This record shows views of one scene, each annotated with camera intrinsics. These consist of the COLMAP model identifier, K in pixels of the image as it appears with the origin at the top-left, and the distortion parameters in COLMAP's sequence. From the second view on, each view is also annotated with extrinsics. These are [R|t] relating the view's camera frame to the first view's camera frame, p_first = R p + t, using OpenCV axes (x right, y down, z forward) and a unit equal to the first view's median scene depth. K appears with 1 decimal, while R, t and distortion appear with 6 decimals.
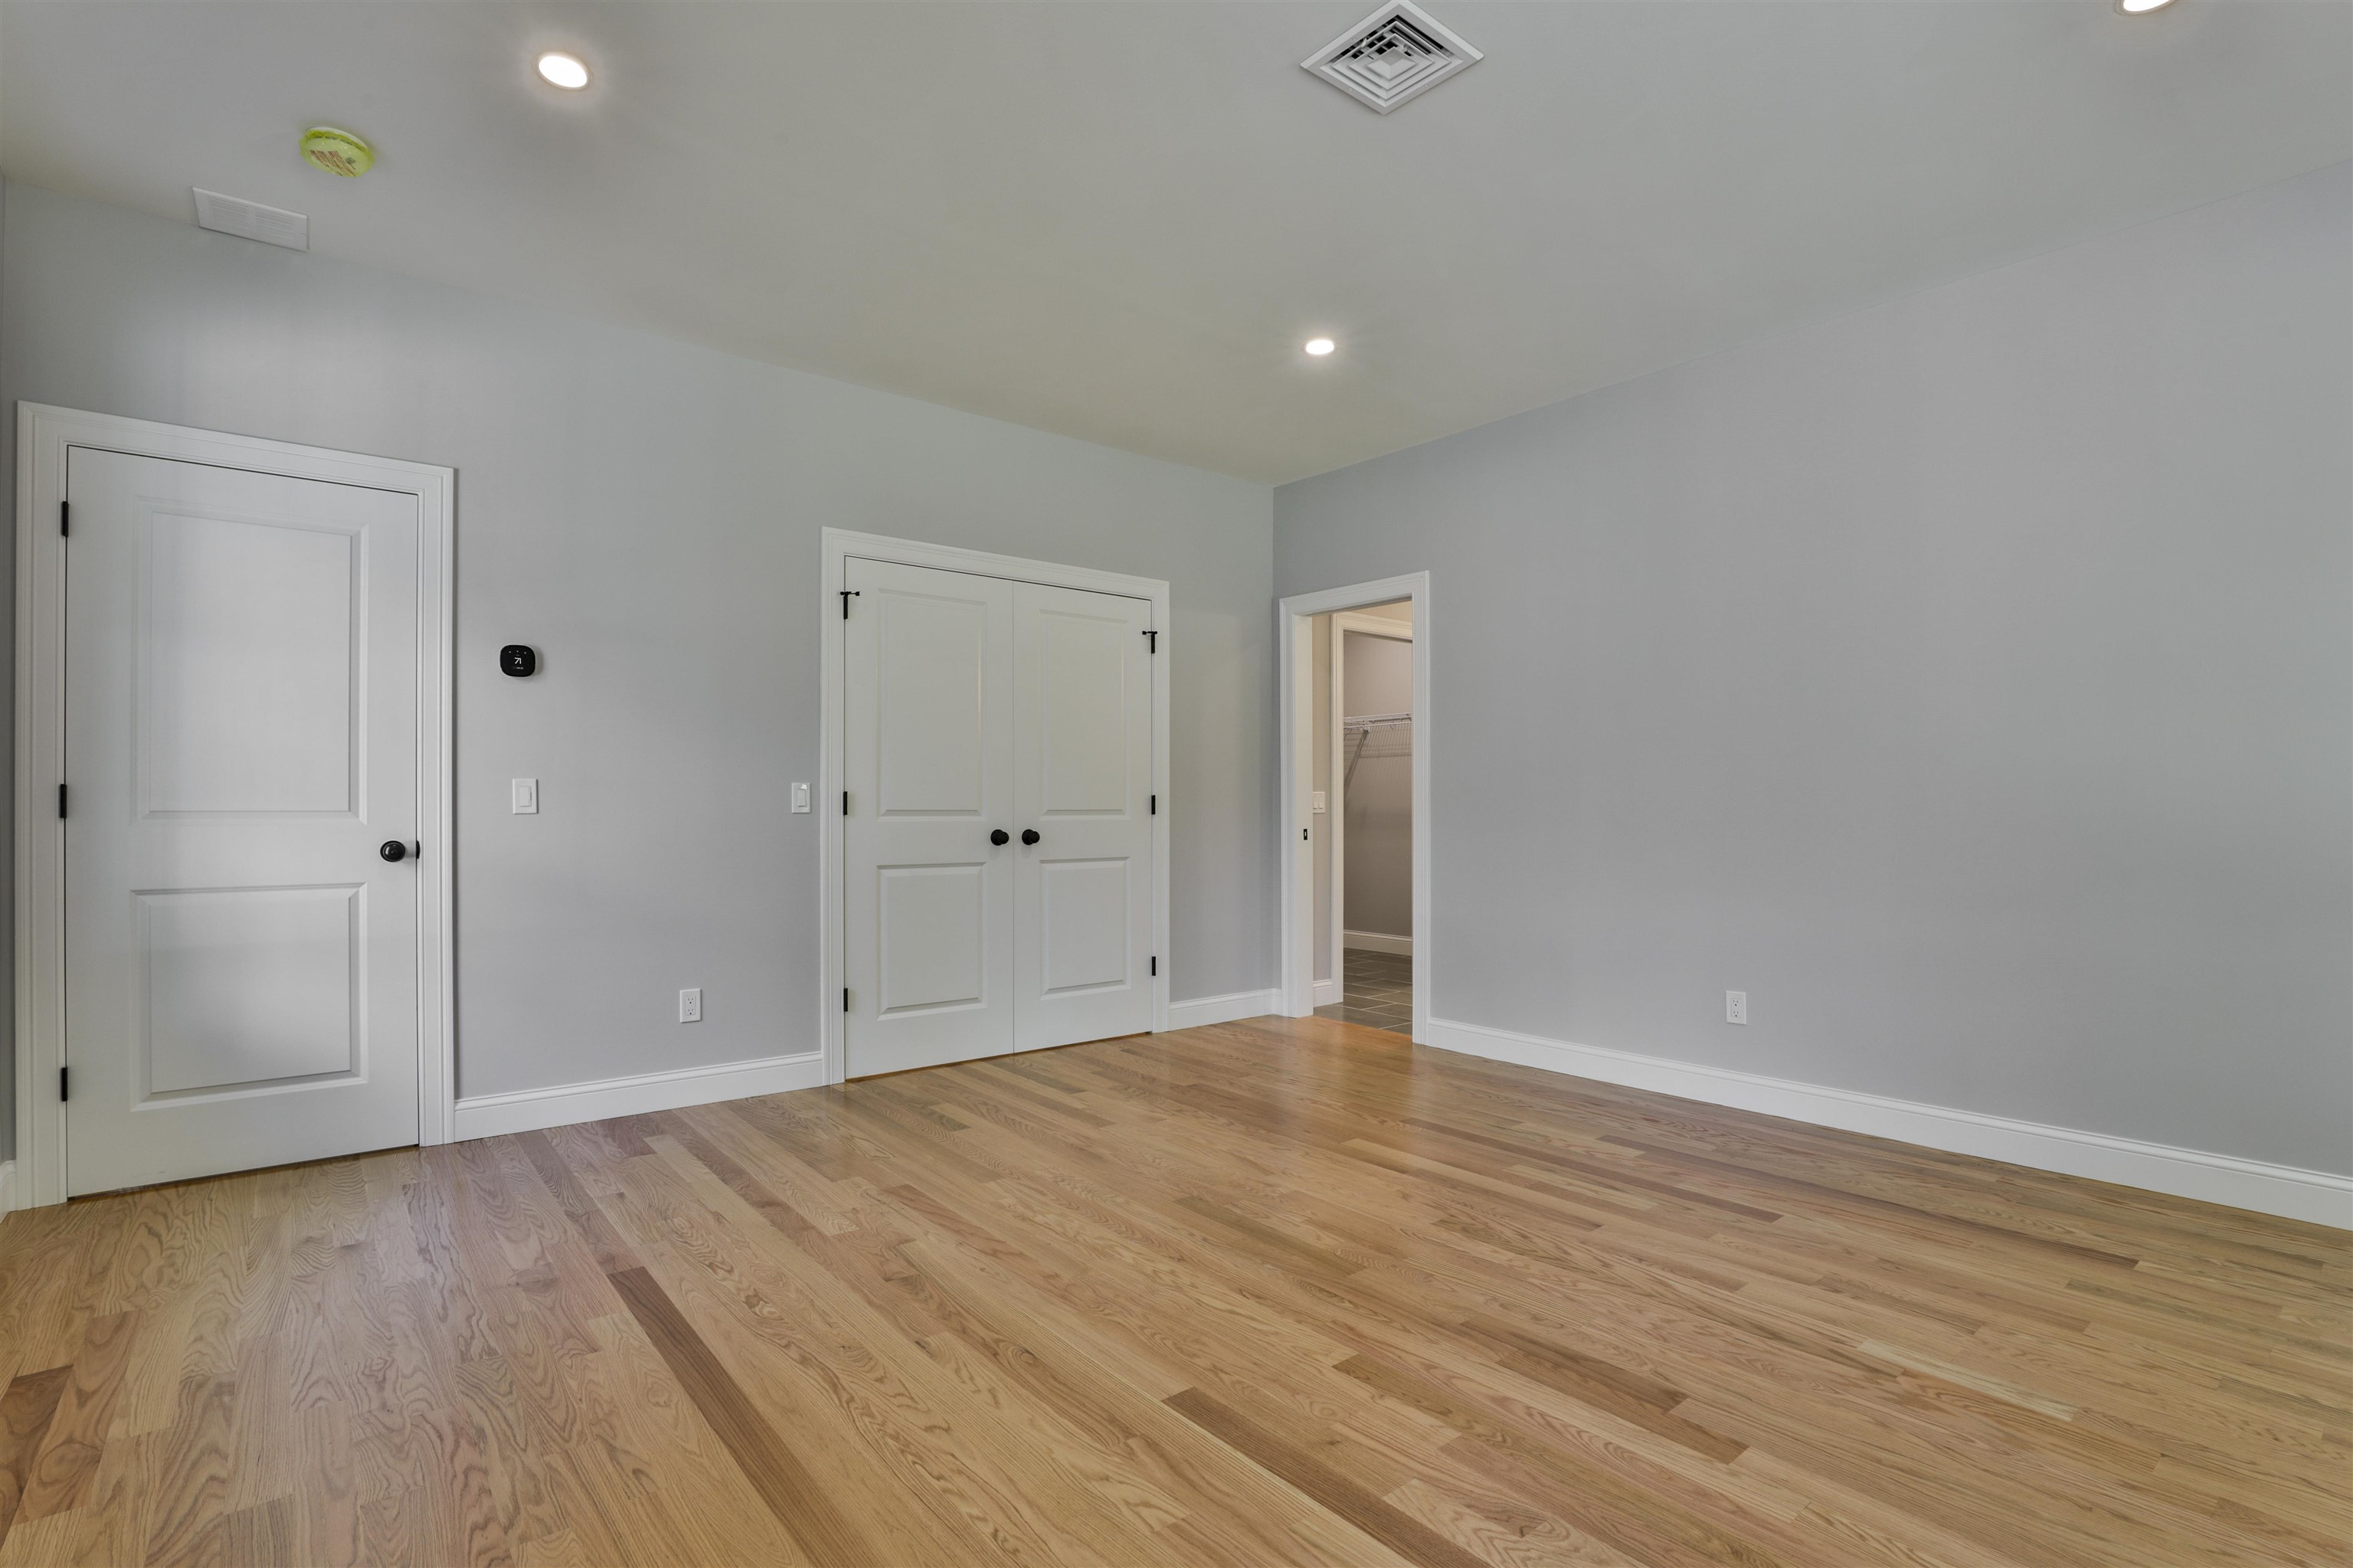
lens RADIAL K [[1153.3, 0, 1148.1], [0, 1153.3, 812.2], [0, 0, 1]] dist [-0.048601, 0.000865]
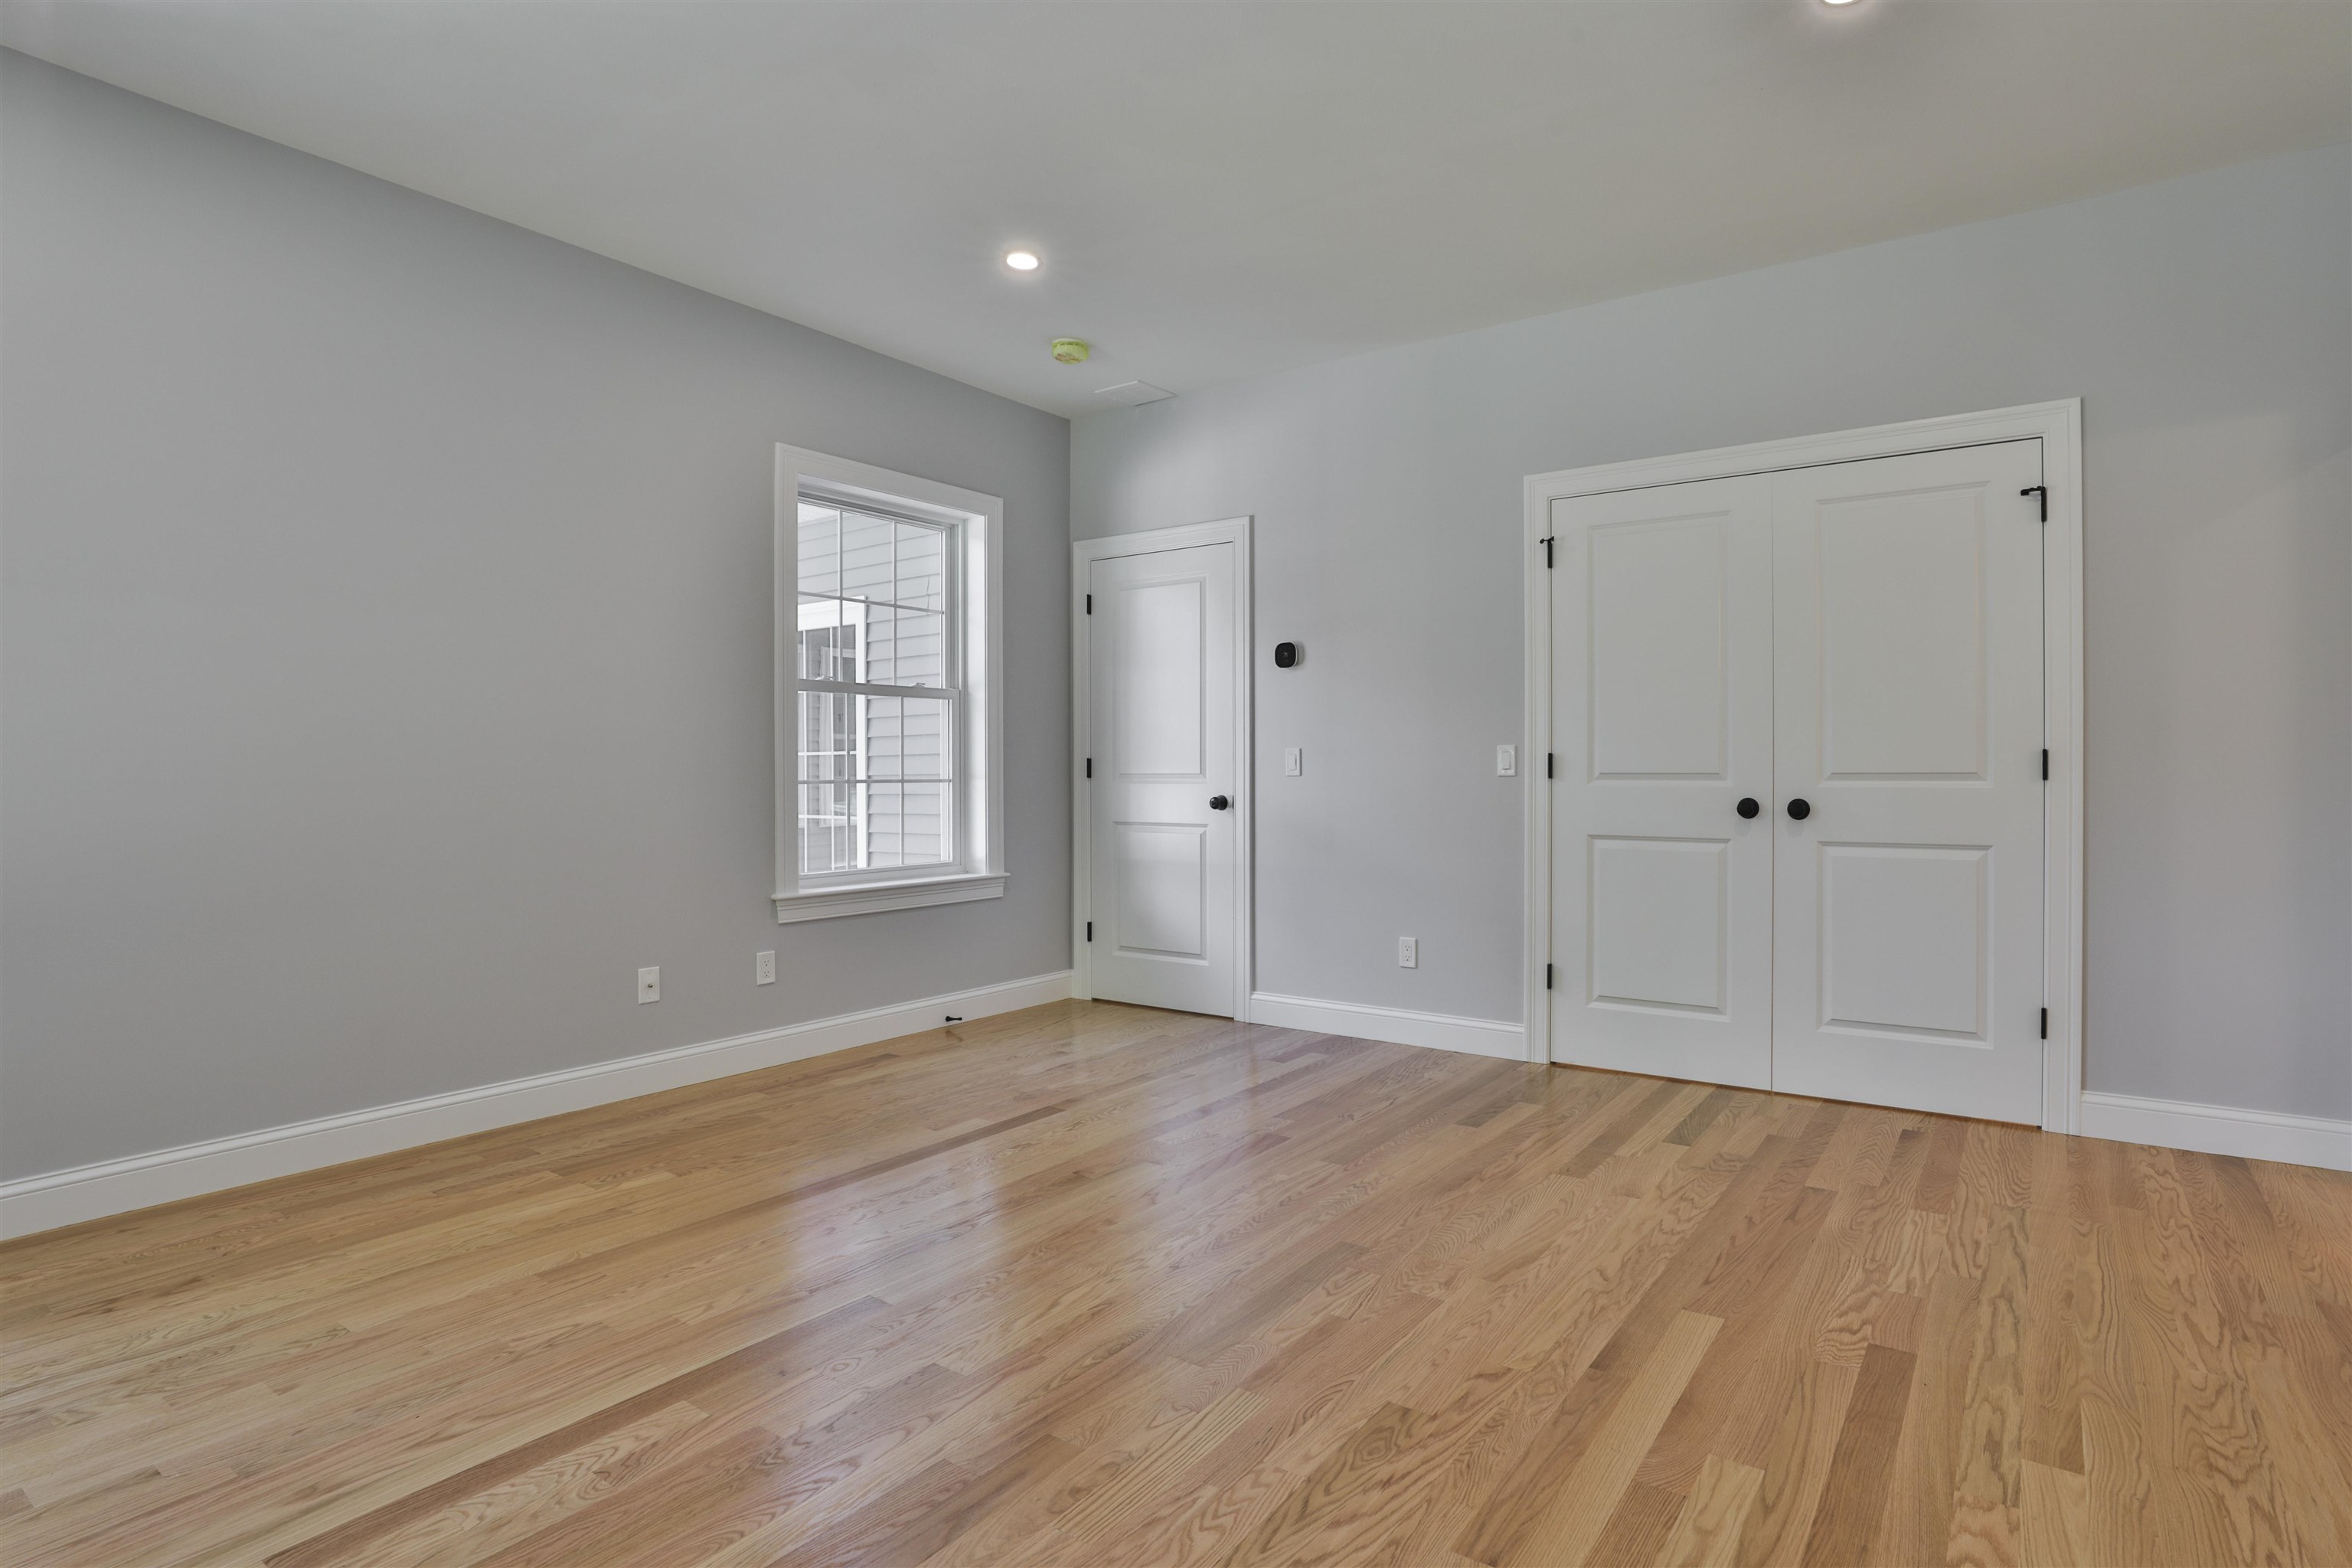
lens RADIAL K [[1146.6, 0, 1184.1], [0, 1146.6, 781.6], [0, 0, 1]] dist [-0.037773, 0.000931]
pose [[0.270040, 0.007195, -0.962822, 0.666213], [-0.000575, 0.999973, 0.007311, -0.001833], [0.962849, -0.001421, 0.270037, 0.562604]]
